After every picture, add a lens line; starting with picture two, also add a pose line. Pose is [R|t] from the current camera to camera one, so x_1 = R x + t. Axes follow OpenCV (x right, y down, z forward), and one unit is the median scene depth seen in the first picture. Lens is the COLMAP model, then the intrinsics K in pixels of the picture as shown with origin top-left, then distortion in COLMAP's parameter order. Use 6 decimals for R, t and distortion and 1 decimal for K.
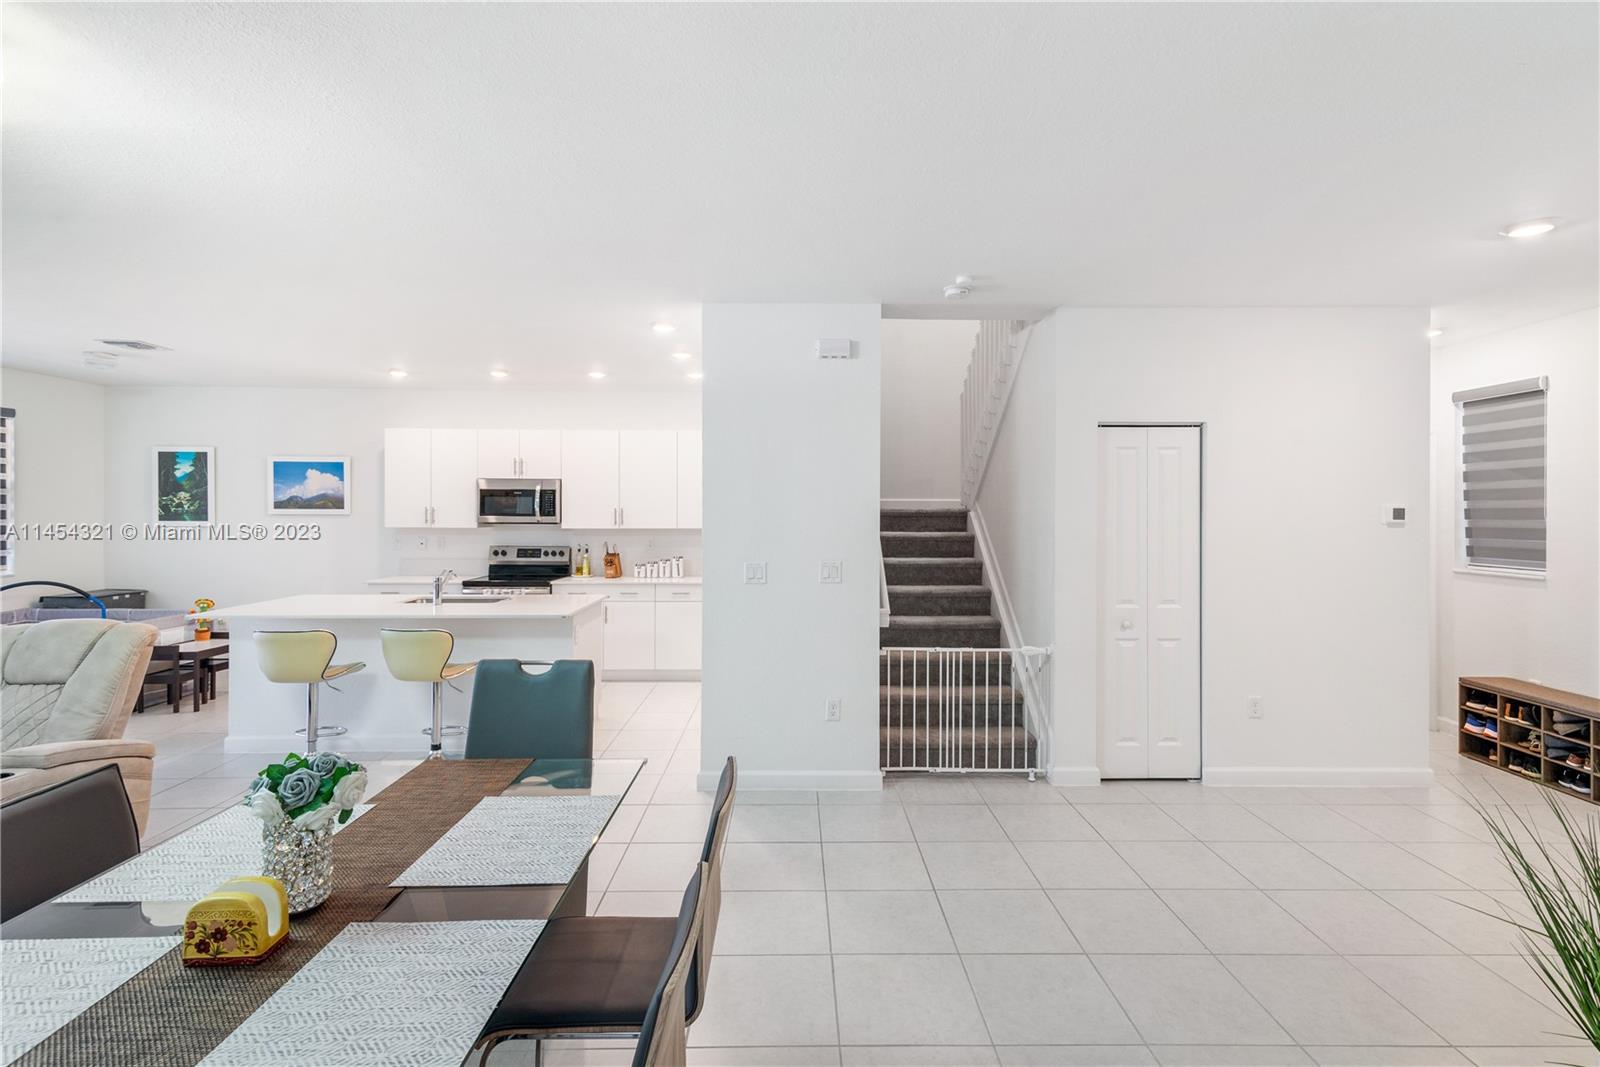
lens RADIAL K [[750.9, 0, 806.5], [0, 750.9, 512.7], [0, 0, 1]] dist [0.021344, -0.000327]
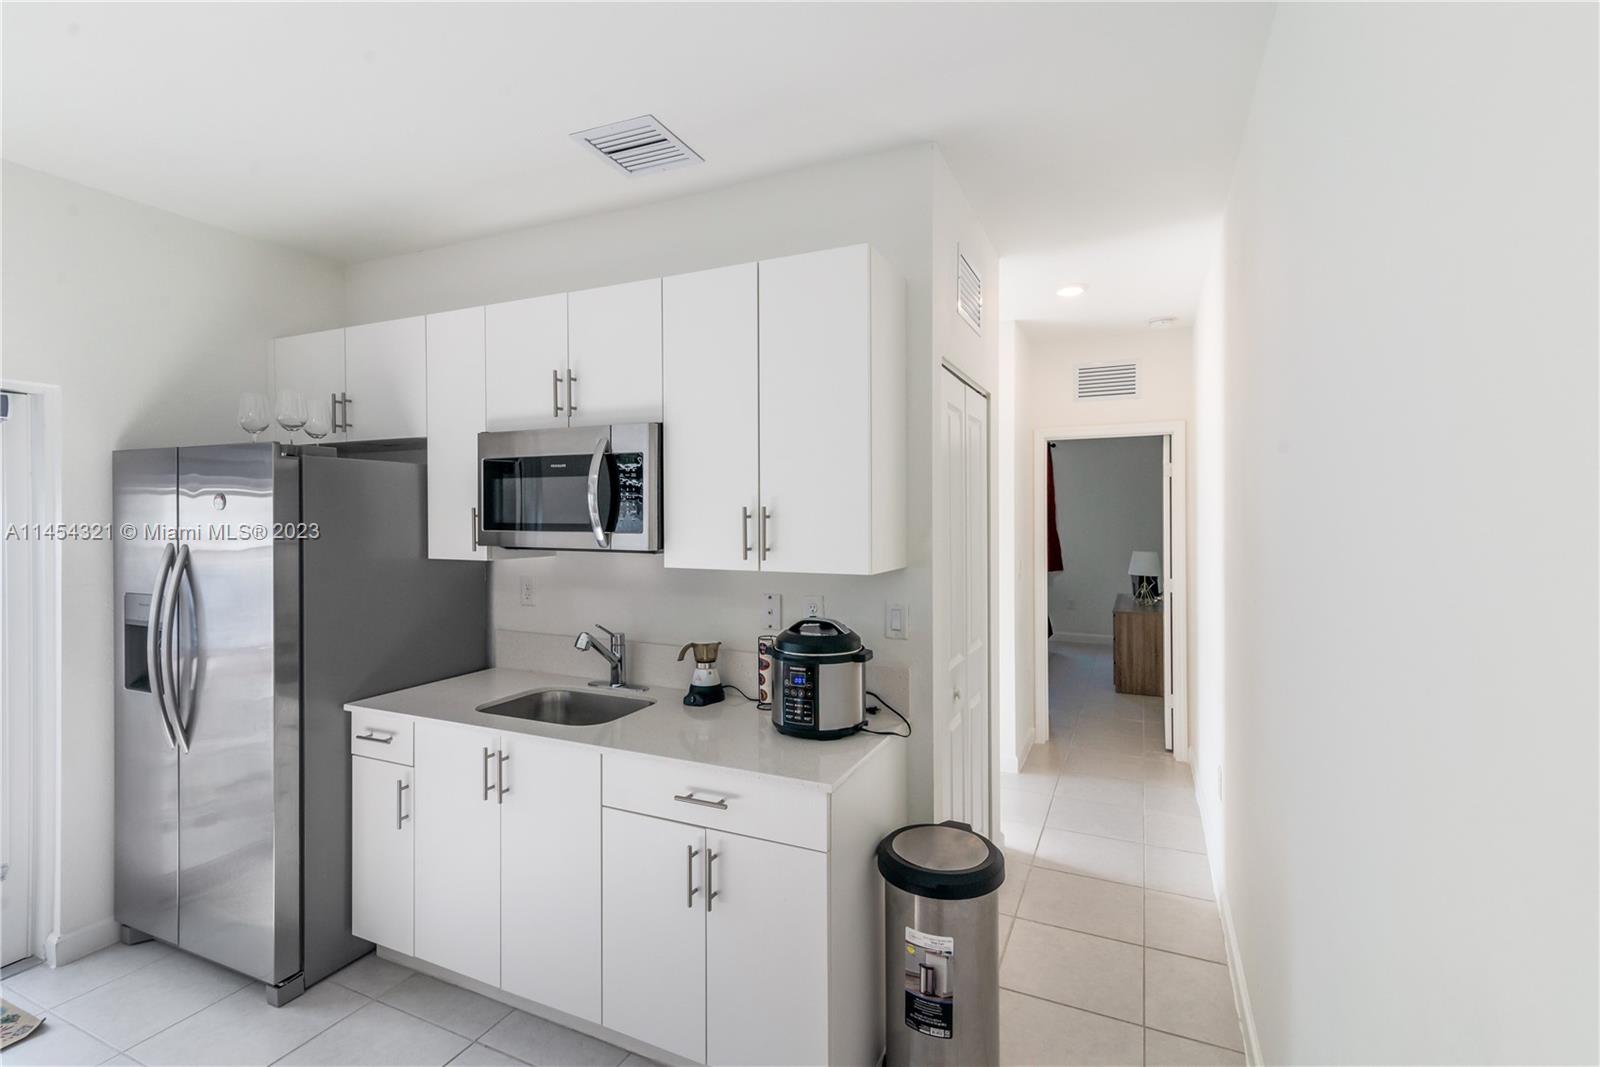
lens RADIAL K [[728.4, 0, 795.5], [0, 728.4, 538.4], [0, 0, 1]] dist [0.020987, 0.000235]
pose [[0.894653, 0.000176, -0.446762, -0.127949], [0.001480, 0.999993, 0.003356, 0.006753], [0.446759, -0.003664, 0.894647, 0.723198]]
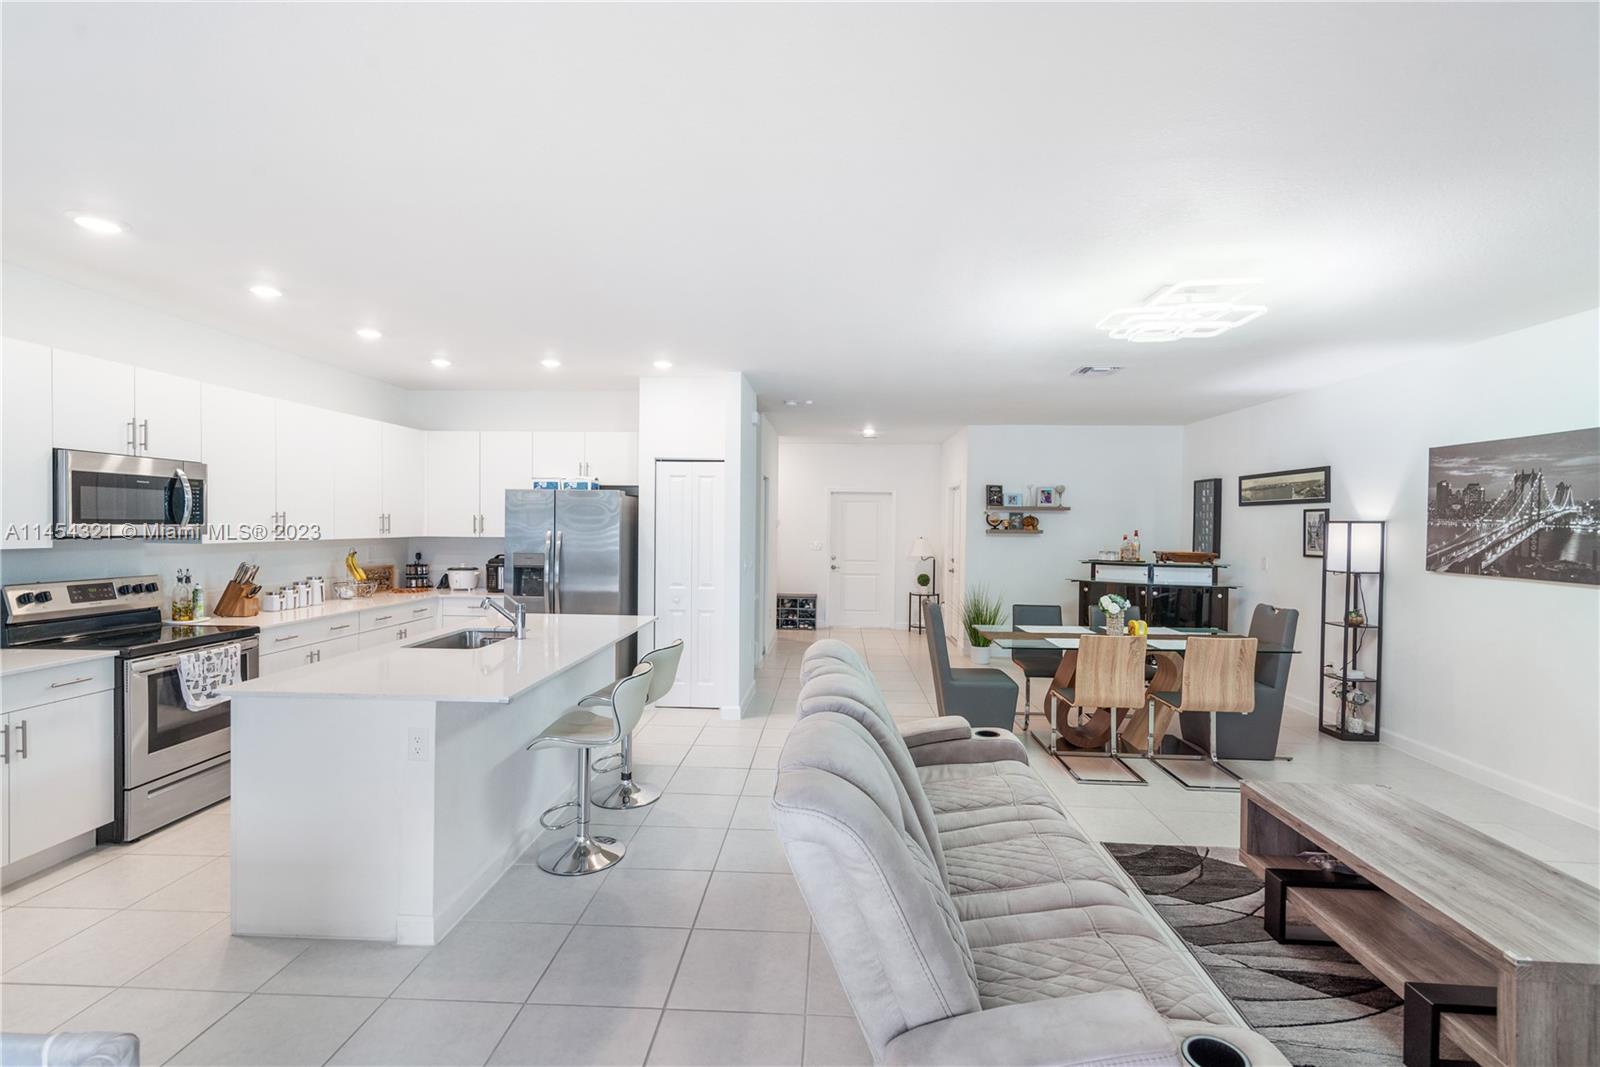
lens RADIAL K [[728.4, 0, 795.5], [0, 728.4, 538.4], [0, 0, 1]] dist [0.020987, 0.000235]
pose [[0.073374, -0.022586, 0.997049, -0.867171], [-0.009990, 0.999677, 0.023381, -0.002277], [-0.997254, -0.011677, 0.073125, 0.466761]]
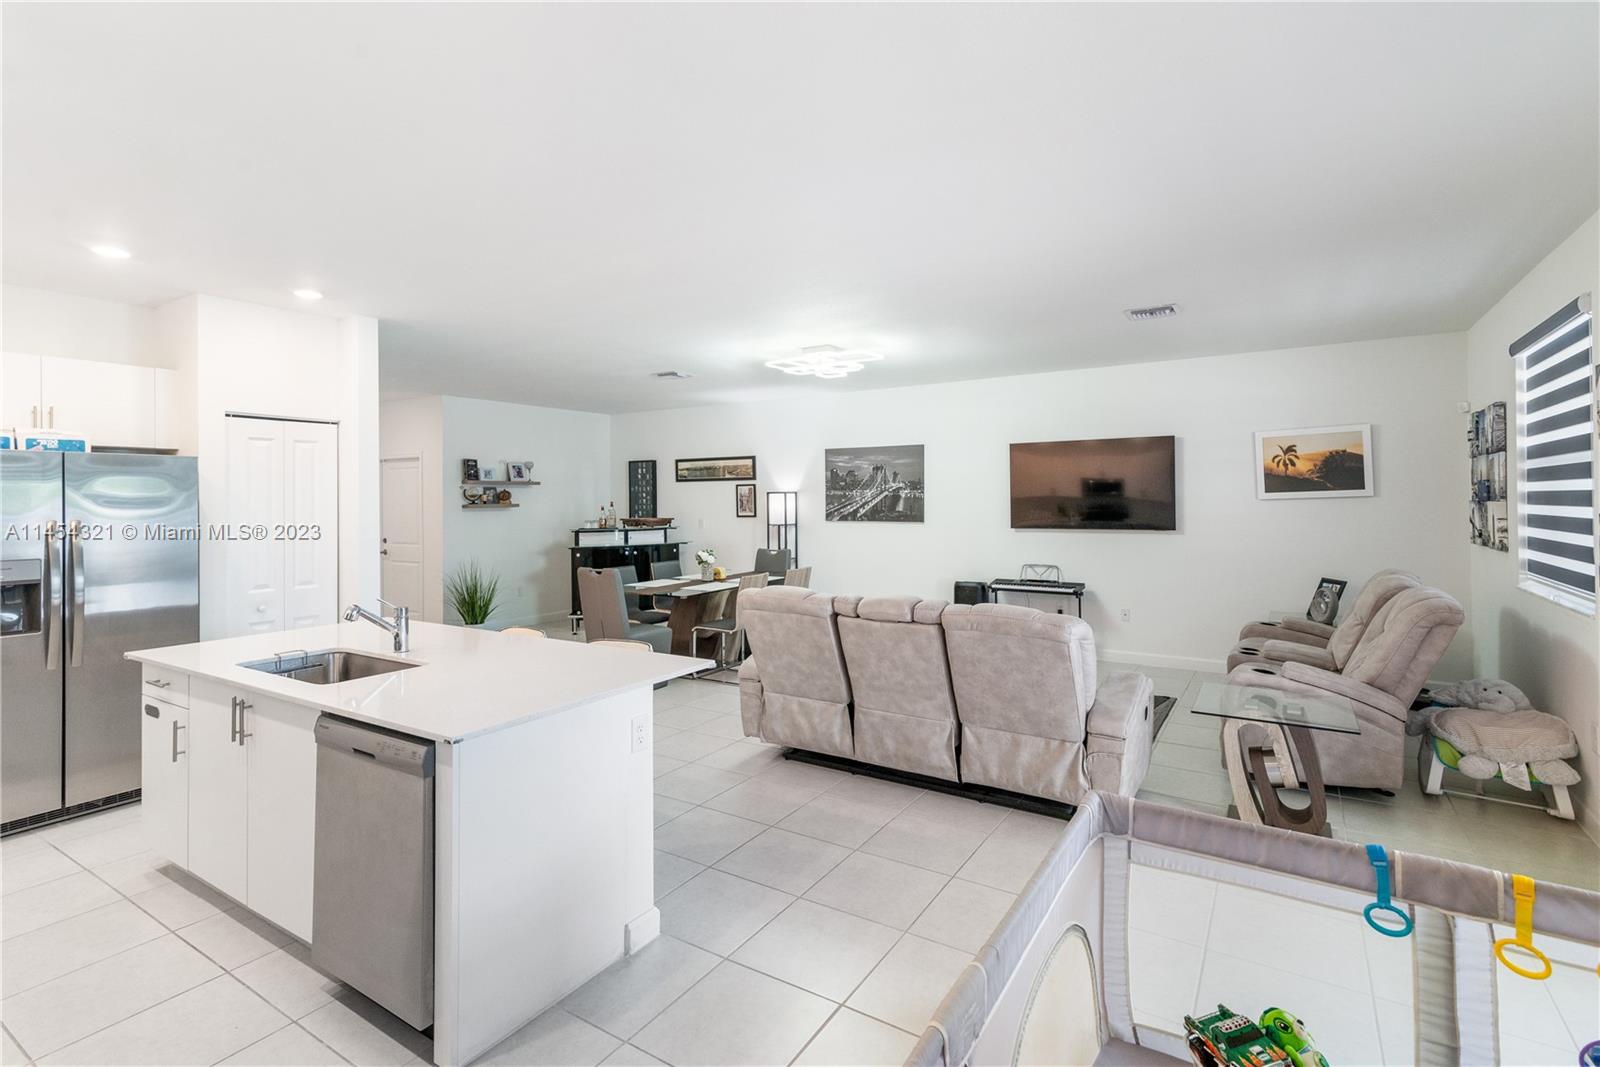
lens RADIAL K [[753.7, 0, 817.2], [0, 753.7, 495.9], [0, 0, 1]] dist [0.002687, 0.000507]
pose [[-0.838497, 0.006402, 0.544868, -0.780206], [0.007434, 0.999972, -0.000309, -0.001074], [-0.544855, 0.003792, -0.838521, 0.938251]]
